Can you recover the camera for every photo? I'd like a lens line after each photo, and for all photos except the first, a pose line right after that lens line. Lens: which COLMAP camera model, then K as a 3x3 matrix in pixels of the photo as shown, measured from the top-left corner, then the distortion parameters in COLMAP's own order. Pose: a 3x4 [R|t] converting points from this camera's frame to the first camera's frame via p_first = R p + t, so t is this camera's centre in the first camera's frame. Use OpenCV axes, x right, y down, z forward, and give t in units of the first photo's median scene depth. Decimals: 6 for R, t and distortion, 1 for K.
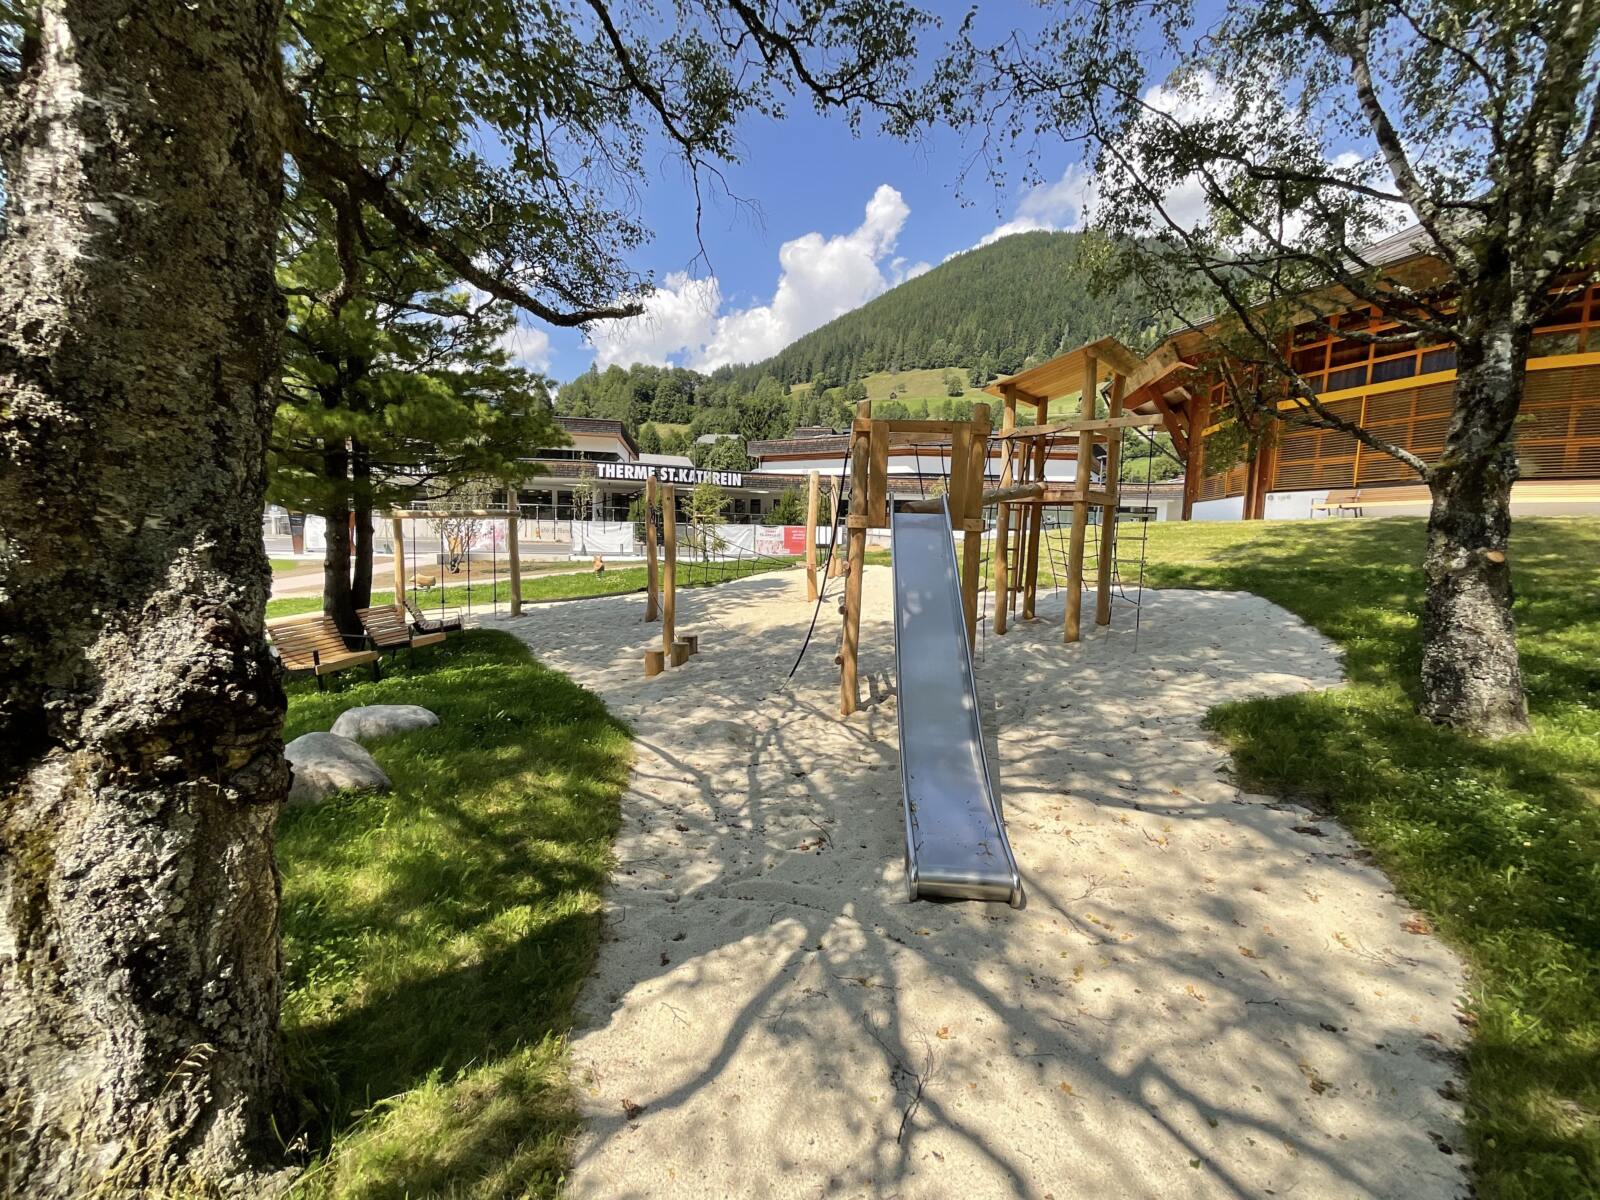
lens RADIAL K [[639.2, 0, 797.3], [0, 639.2, 598.9], [0, 0, 1]] dist [0.001214, -0.000281]
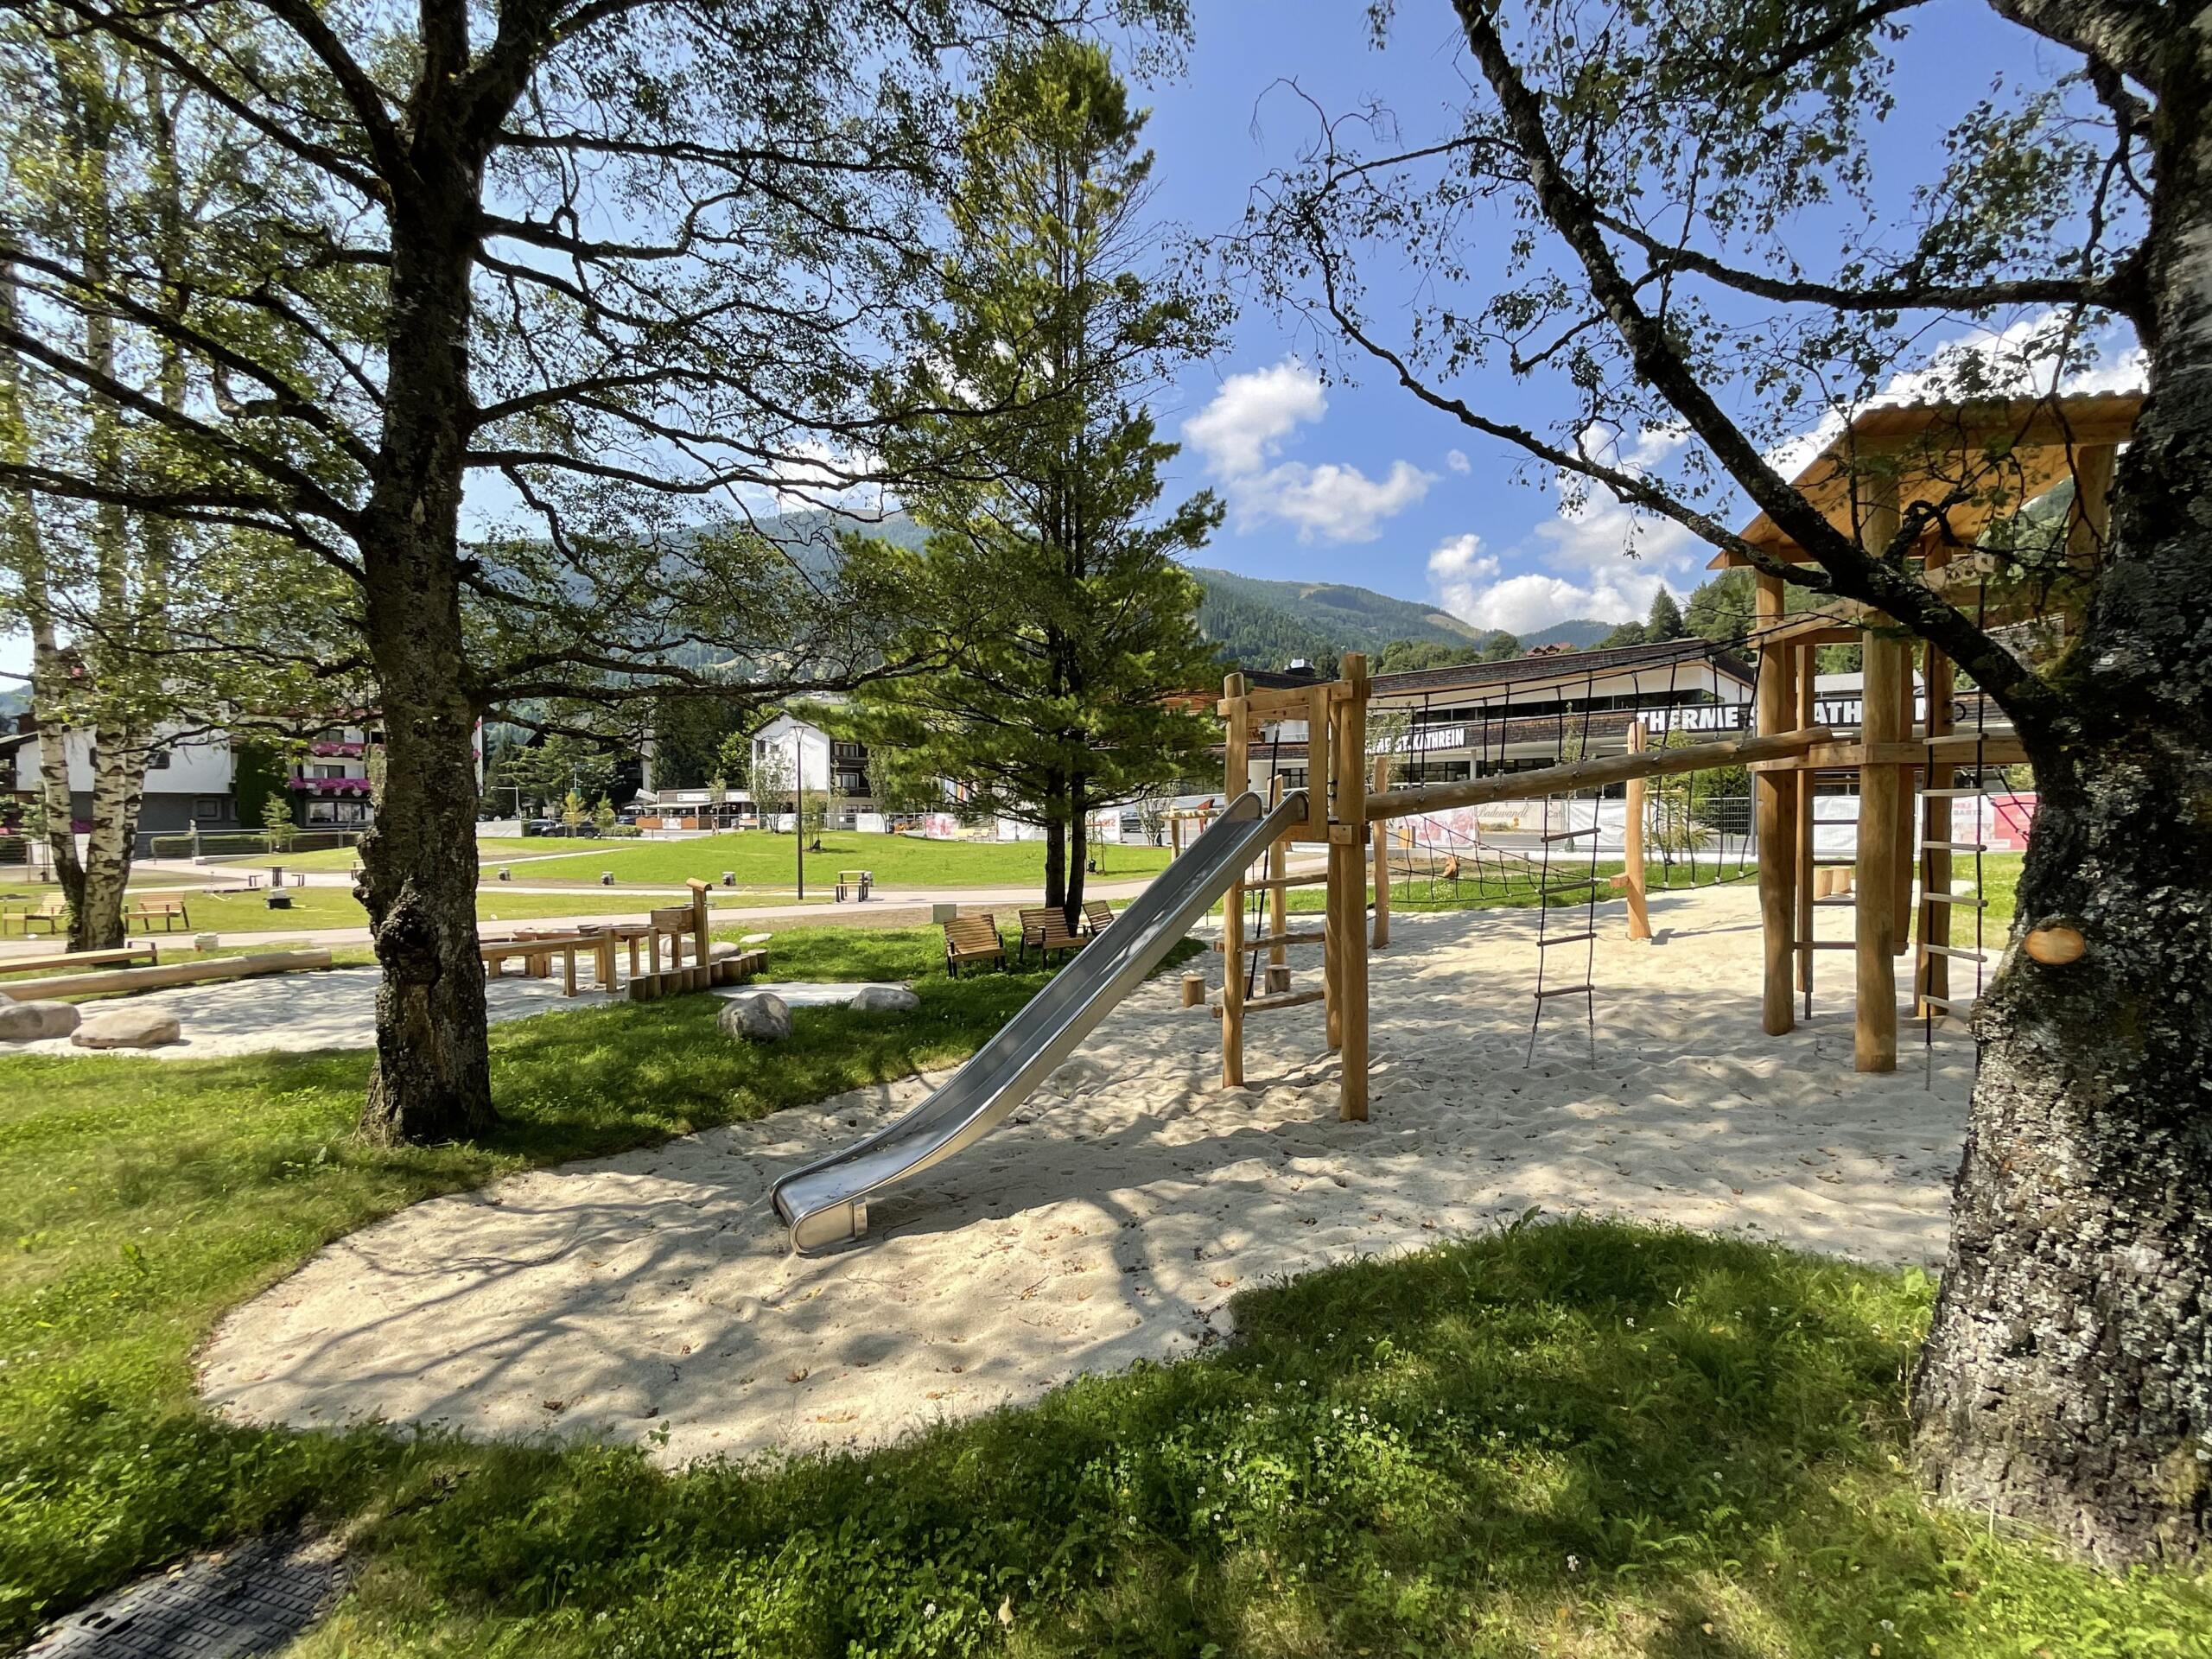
lens RADIAL K [[883.7, 0, 1113.4], [0, 883.7, 839.3], [0, 0, 1]] dist [0.001214, -0.000281]
pose [[0.597690, -0.007668, -0.801690, 1.830548], [-0.053817, 0.997315, -0.049662, -0.112036], [0.799919, 0.072827, 0.595673, 0.568311]]
